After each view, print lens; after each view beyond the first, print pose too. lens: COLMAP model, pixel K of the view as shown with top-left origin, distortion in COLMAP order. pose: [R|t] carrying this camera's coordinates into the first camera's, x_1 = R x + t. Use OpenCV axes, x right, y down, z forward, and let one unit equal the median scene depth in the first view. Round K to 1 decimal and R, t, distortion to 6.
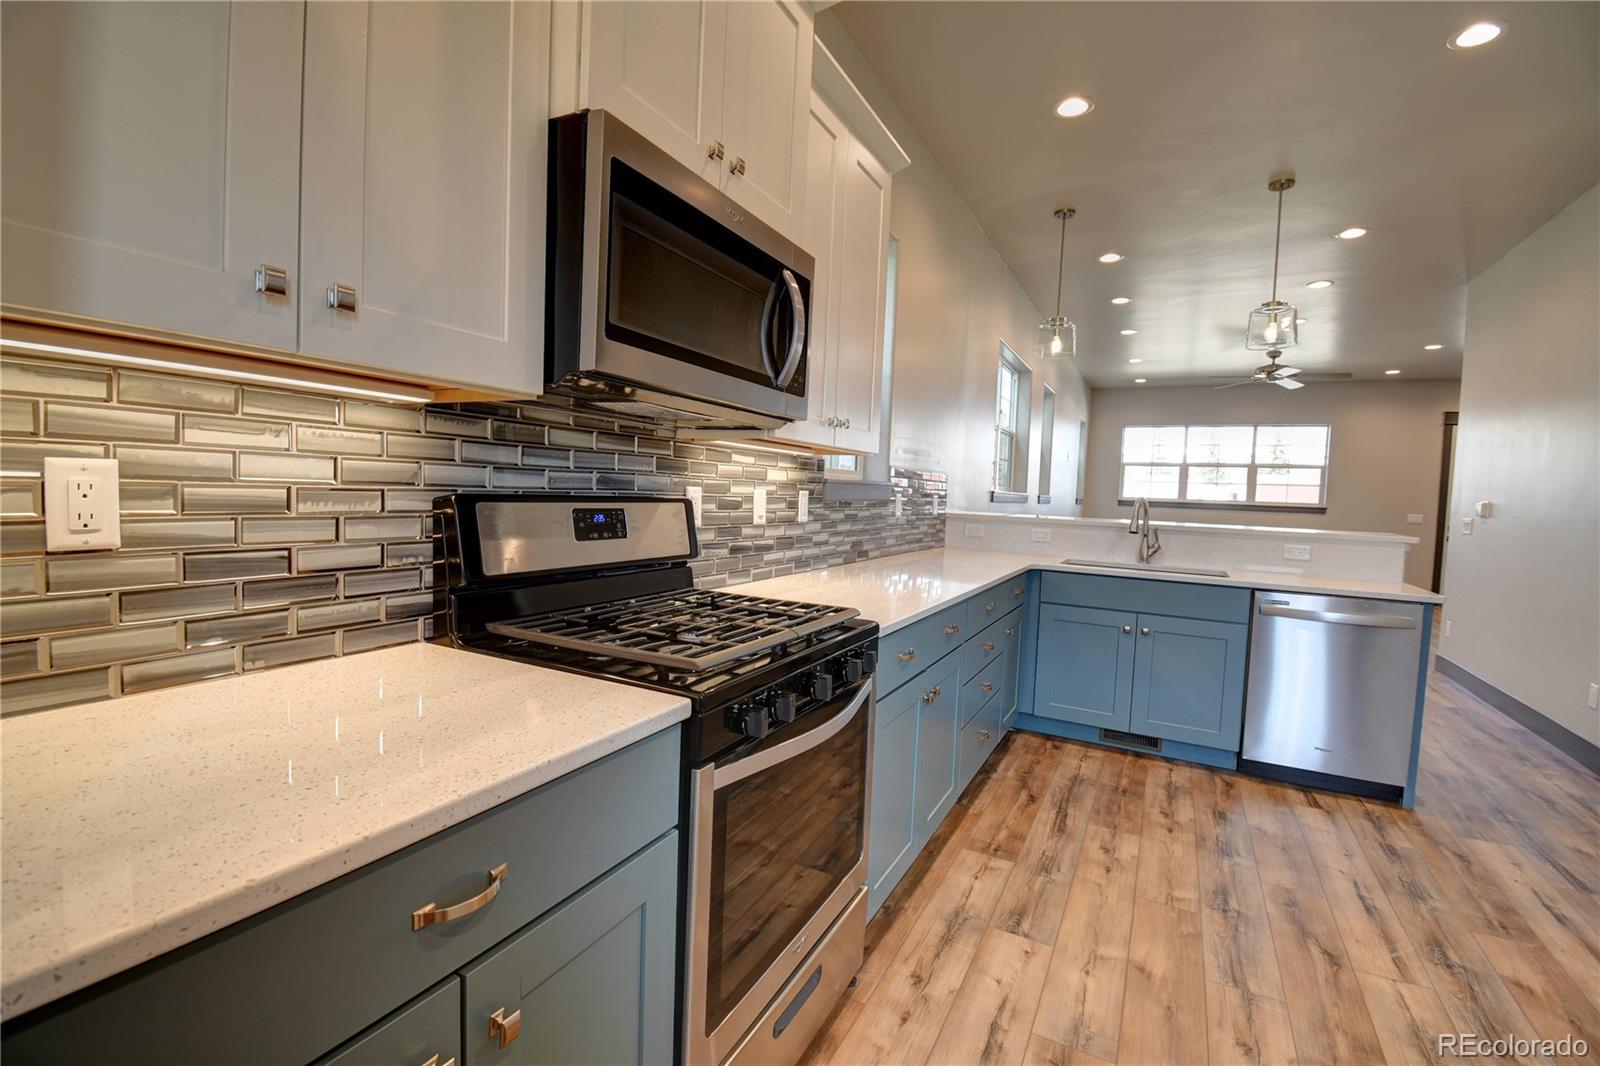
lens RADIAL K [[706.3, 0, 791.5], [0, 706.3, 529.0], [0, 0, 1]] dist [0.005744, -0.018695]
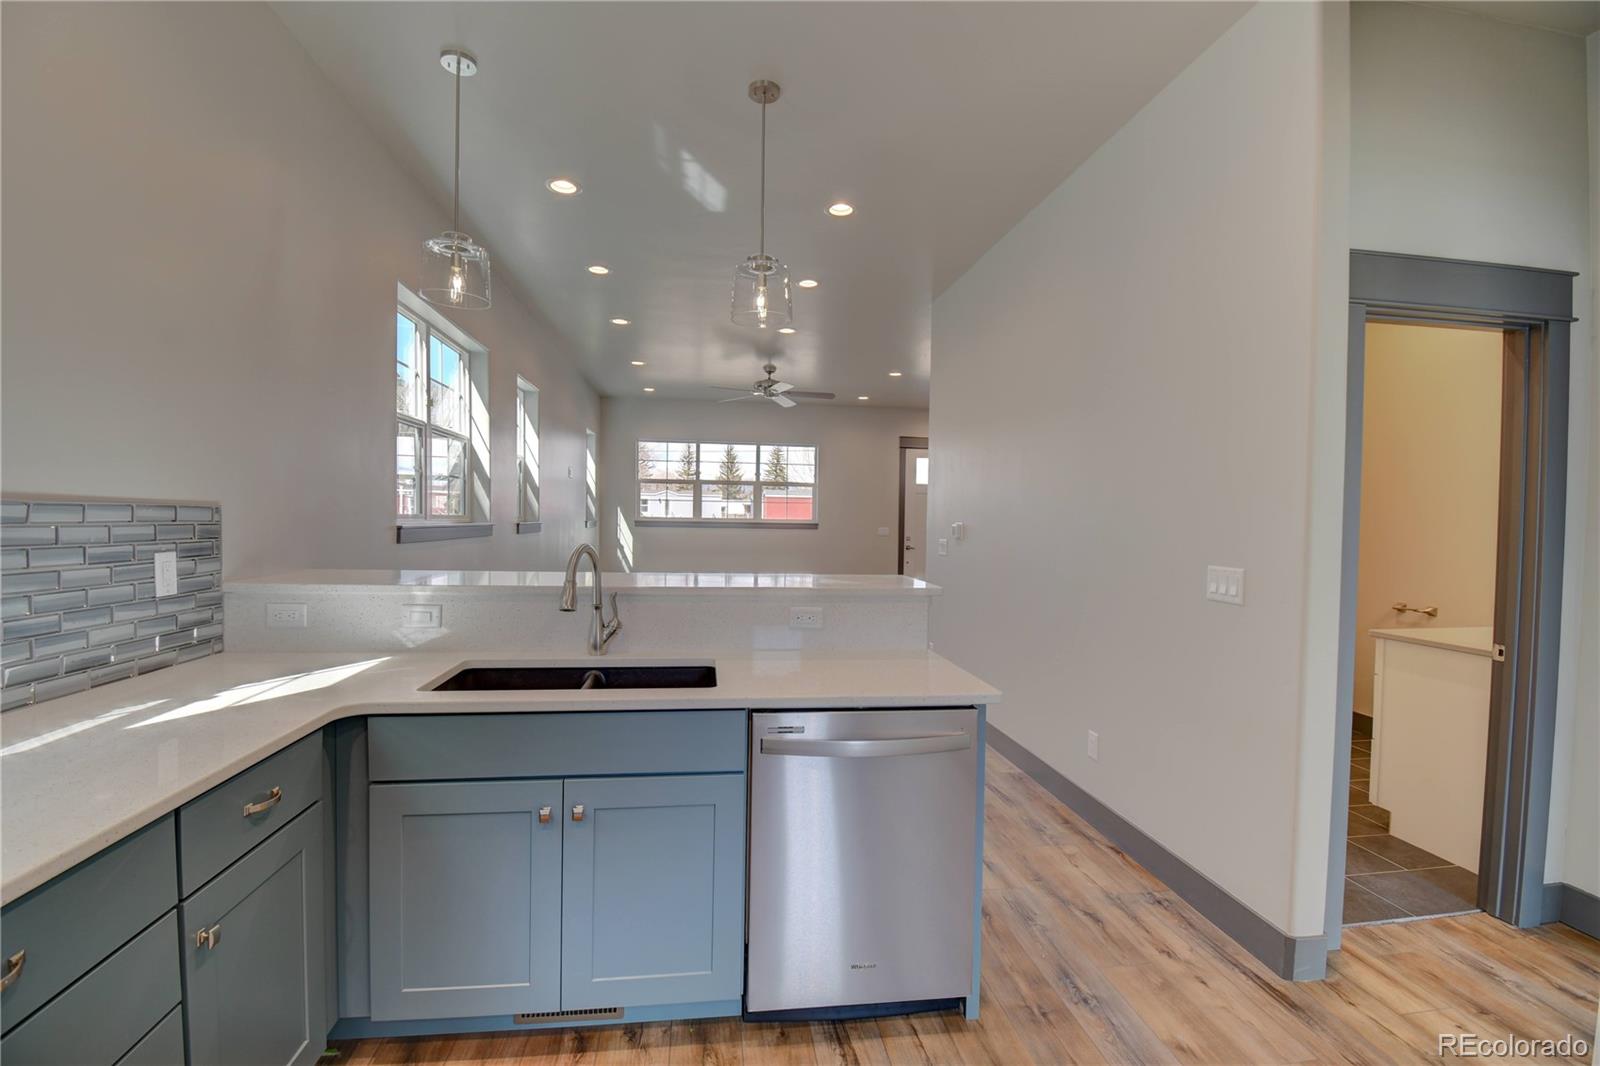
lens RADIAL K [[706.3, 0, 804.6], [0, 706.3, 531.8], [0, 0, 1]] dist [0.005744, -0.018695]
pose [[0.802581, -0.036493, 0.595425, 0.444169], [0.046412, 0.998922, -0.001336, -0.068323], [-0.594734, 0.028707, 0.803410, 0.640352]]
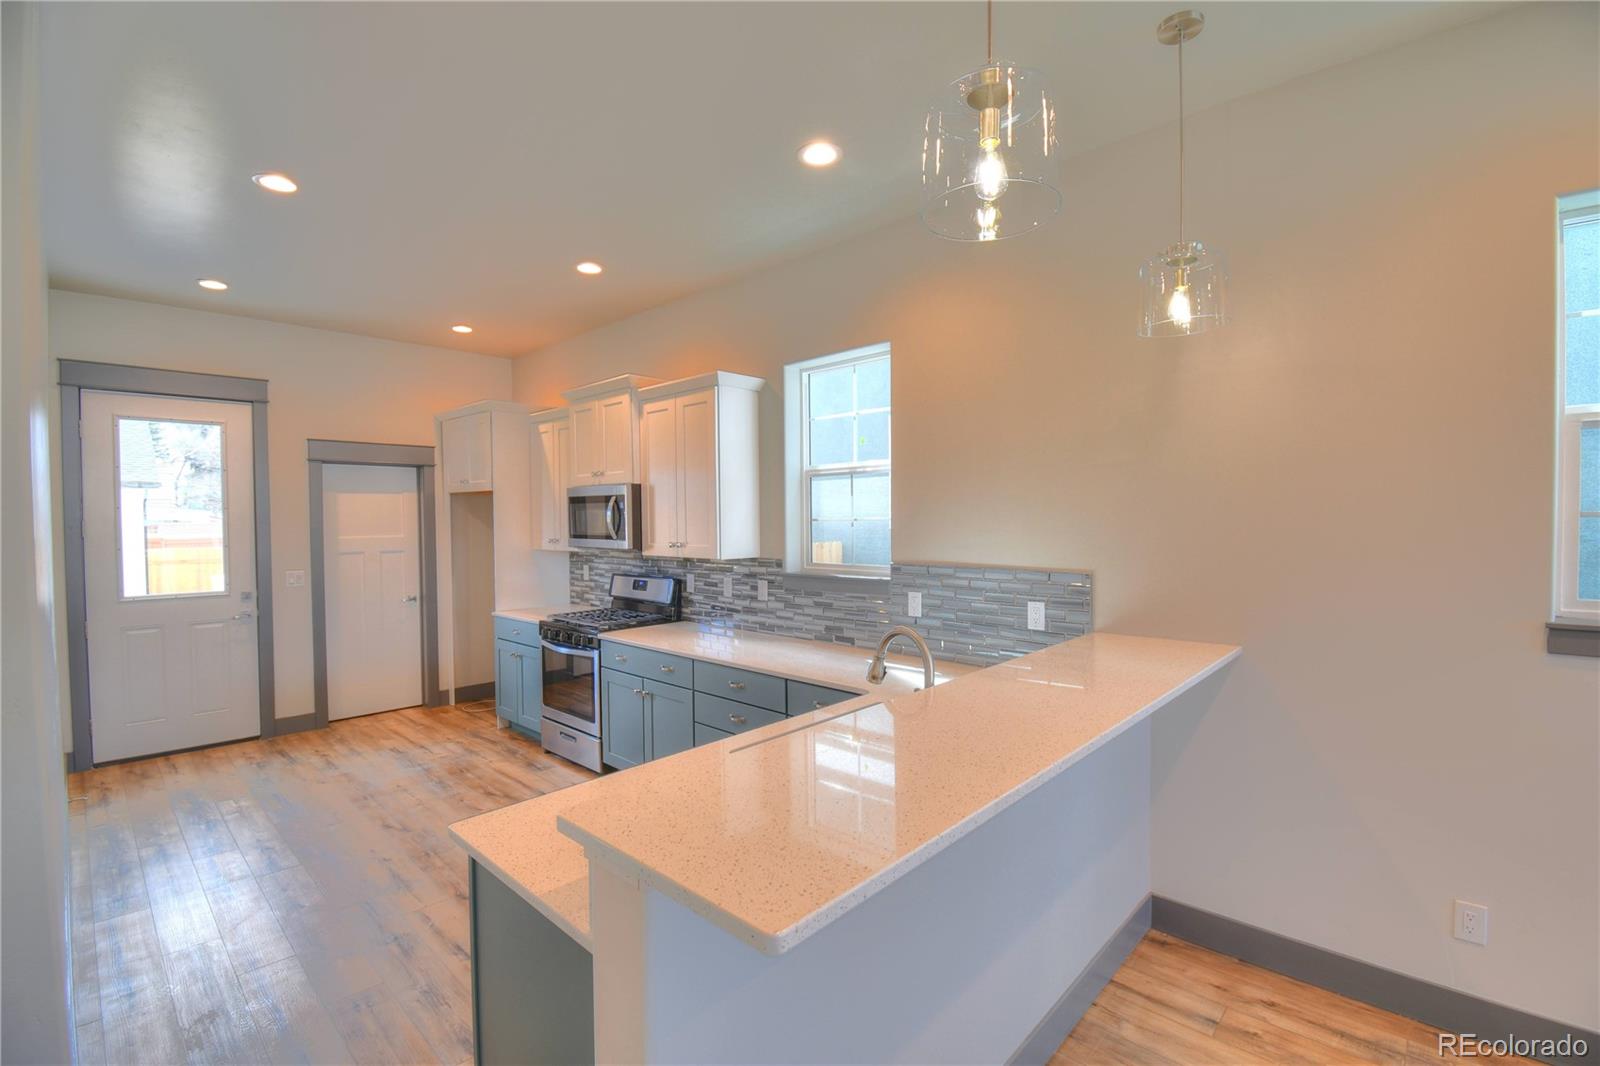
lens RADIAL K [[706.3, 0, 808.5], [0, 706.3, 532.1], [0, 0, 1]] dist [0.005744, -0.018695]
pose [[-0.260917, -0.012119, -0.965285, 1.591521], [-0.051807, 0.998656, 0.001466, -0.178053], [0.963970, 0.050391, -0.261195, 1.600659]]
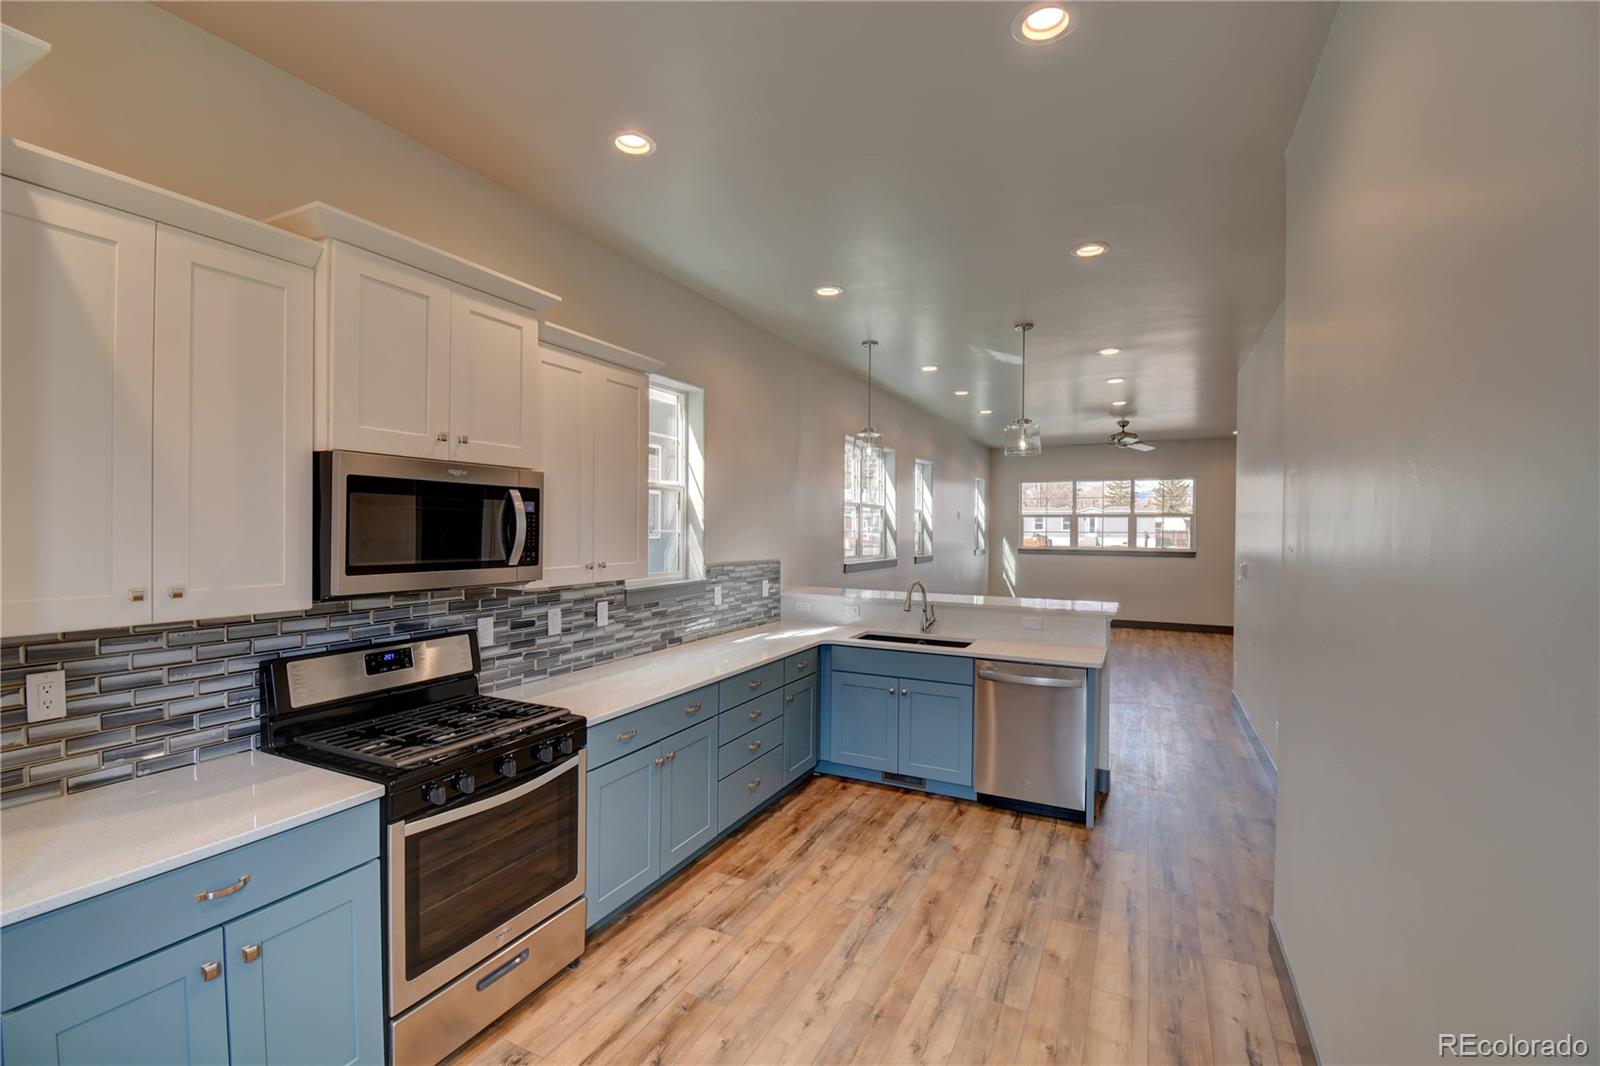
lens RADIAL K [[706.3, 0, 796.7], [0, 706.3, 533.5], [0, 0, 1]] dist [0.005744, -0.018695]
pose [[0.998873, -0.031477, 0.035536, 0.361316], [0.033053, 0.998455, -0.044661, -0.119004], [-0.034075, 0.045785, 0.998370, -0.359552]]
